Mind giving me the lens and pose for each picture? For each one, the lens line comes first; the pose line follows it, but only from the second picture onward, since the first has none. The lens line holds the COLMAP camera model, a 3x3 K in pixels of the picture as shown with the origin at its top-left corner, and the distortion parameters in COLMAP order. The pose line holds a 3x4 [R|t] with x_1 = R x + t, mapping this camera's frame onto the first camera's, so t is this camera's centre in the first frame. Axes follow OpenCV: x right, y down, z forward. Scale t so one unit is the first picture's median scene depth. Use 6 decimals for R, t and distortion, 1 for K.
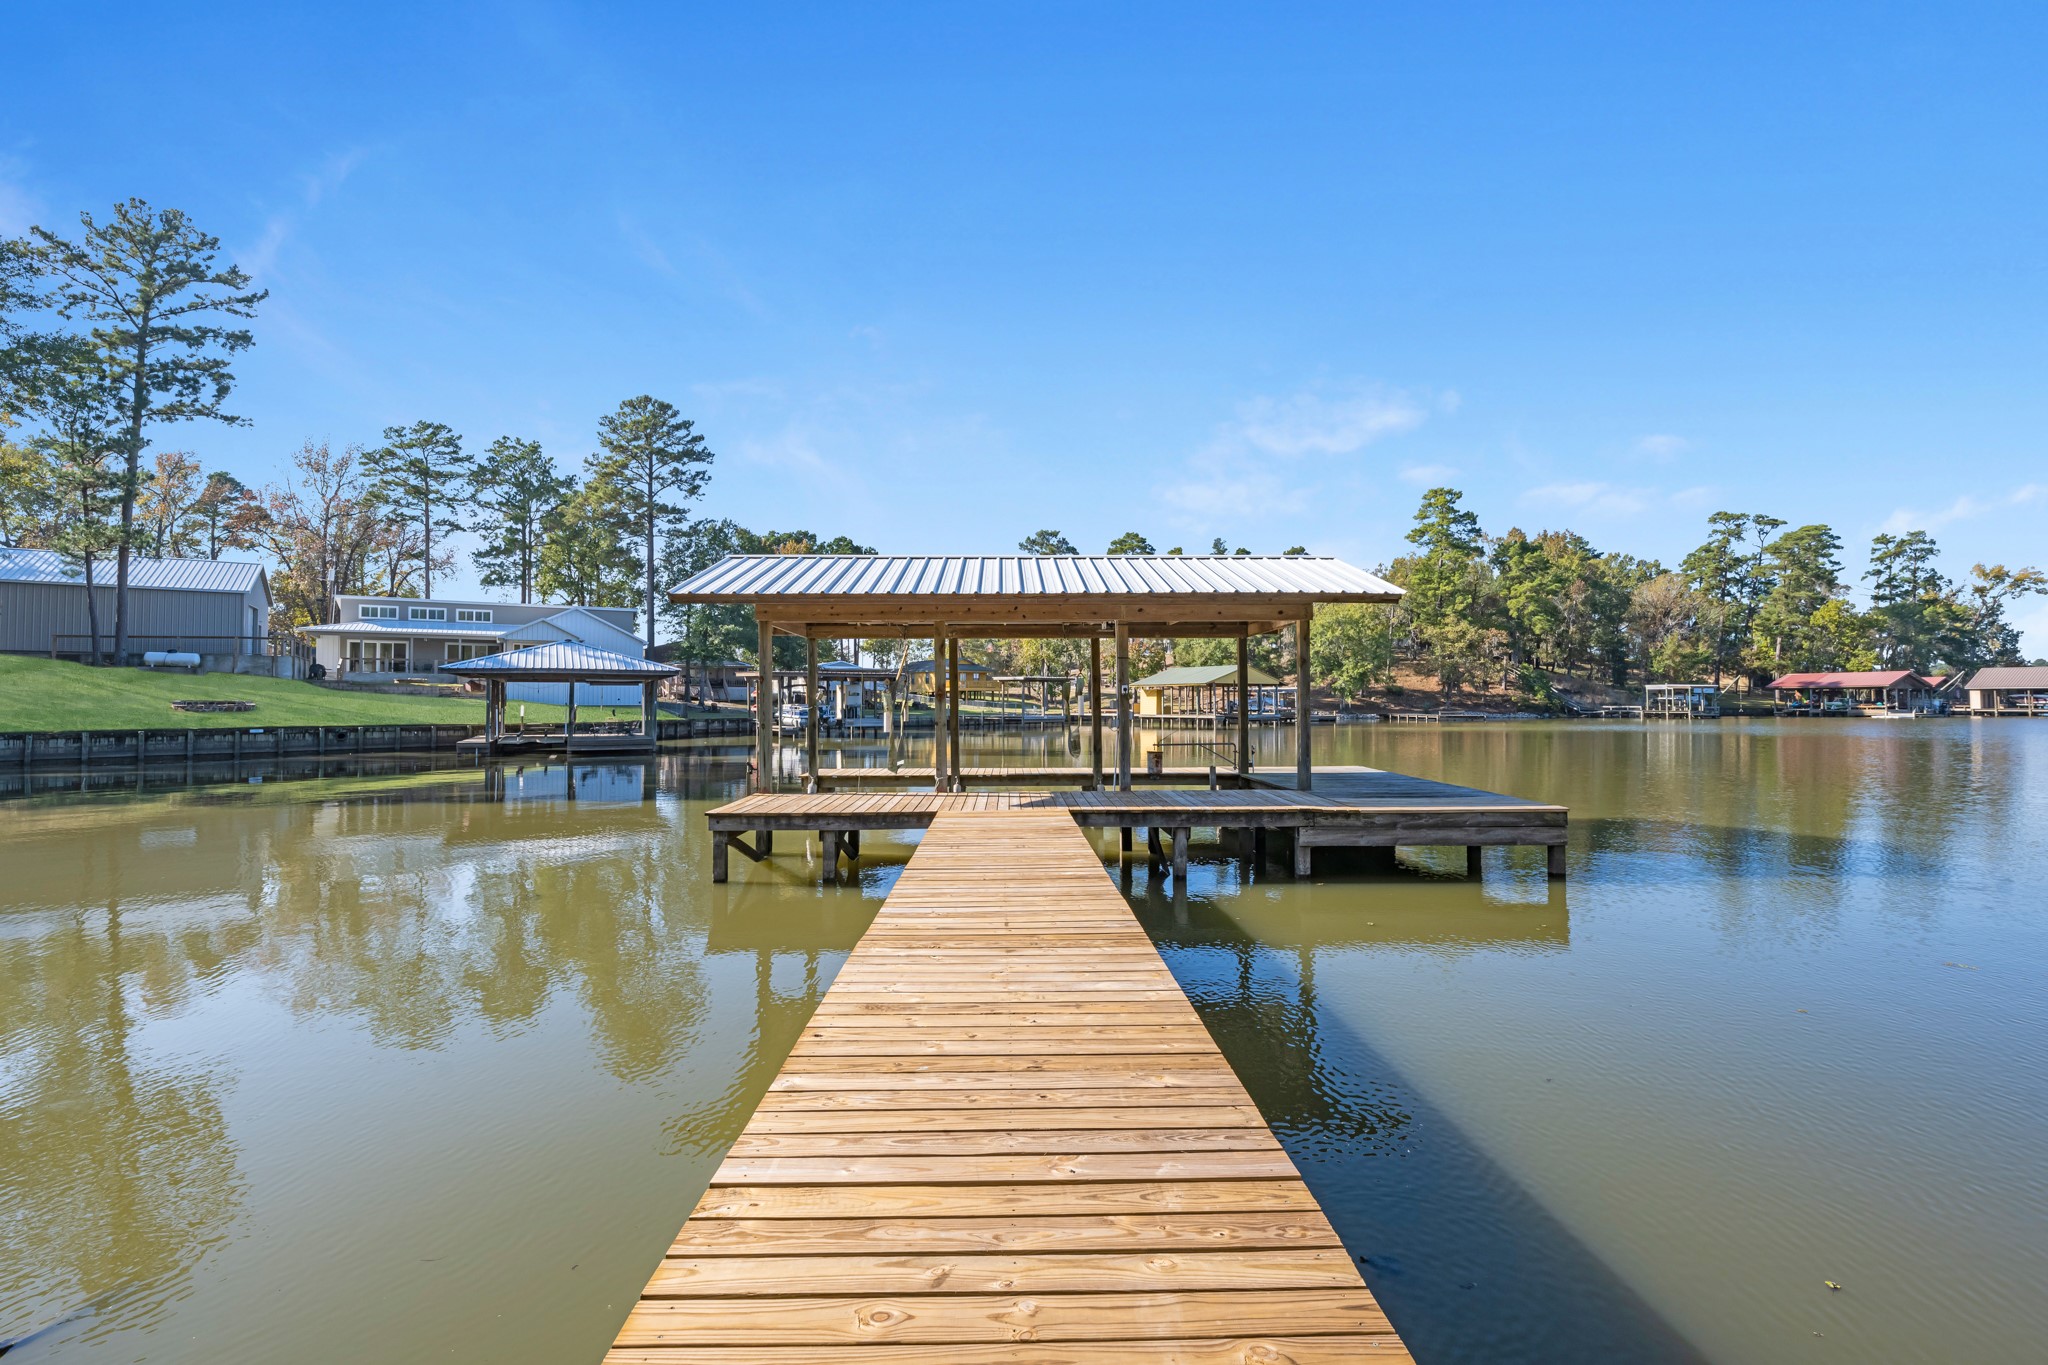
lens RADIAL K [[935.2, 0, 1036.6], [0, 935.2, 645.4], [0, 0, 1]] dist [0.000727, 0.000122]
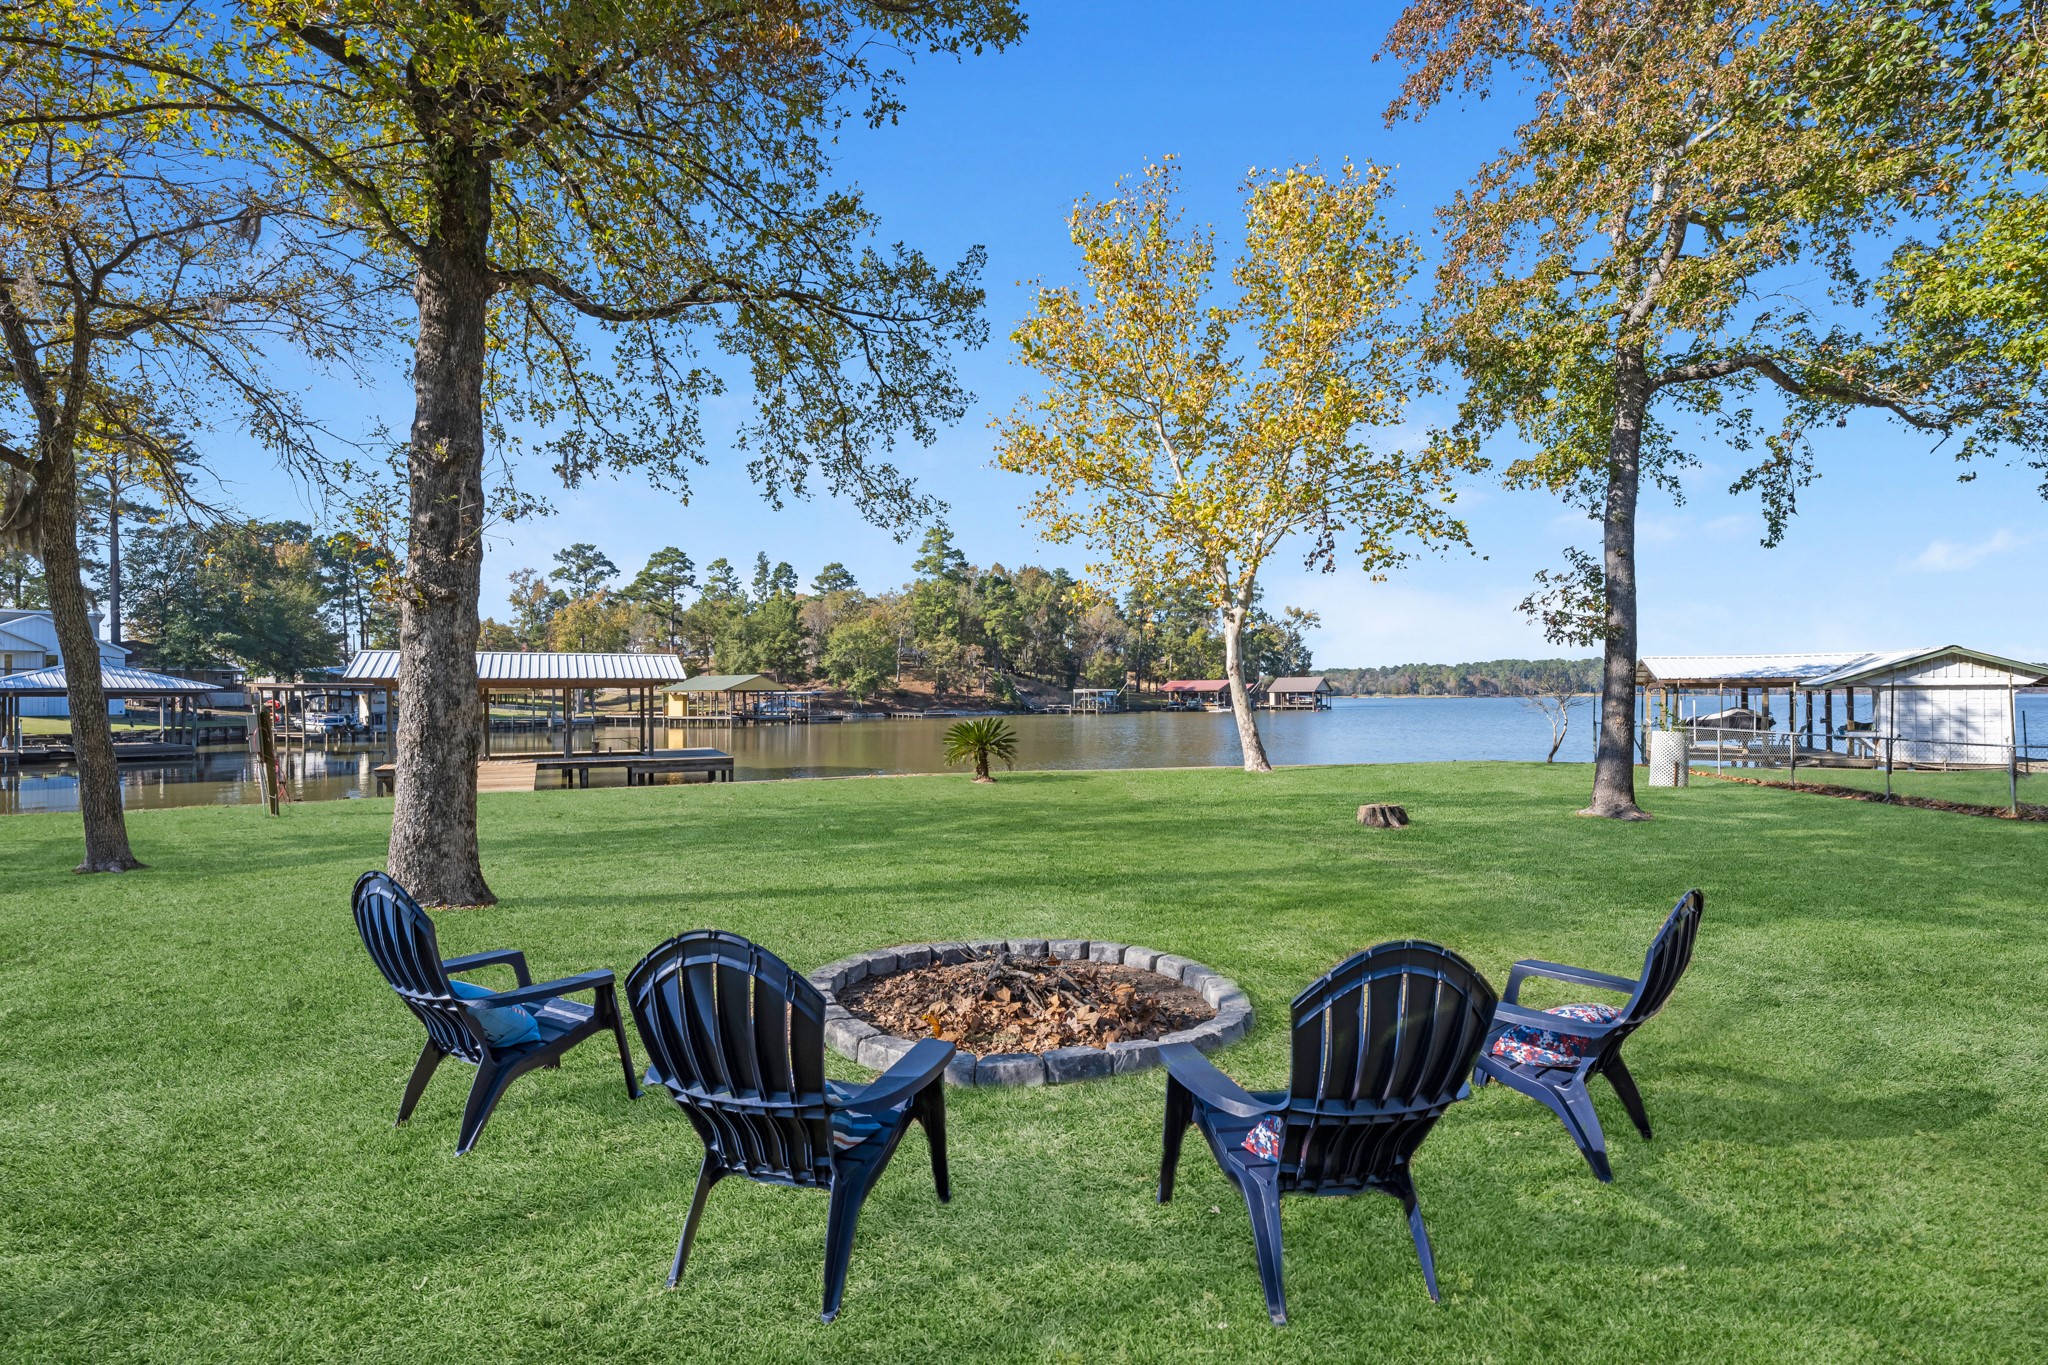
lens RADIAL K [[939.8, 0, 1024.0], [0, 939.8, 682.5], [0, 0, 1]] dist [0.000749, 0.000066]
pose [[0.906336, 0.003461, 0.422543, 0.014347], [-0.021915, 0.999006, 0.038825, -0.017083], [-0.421988, -0.044448, 0.905511, -0.178892]]
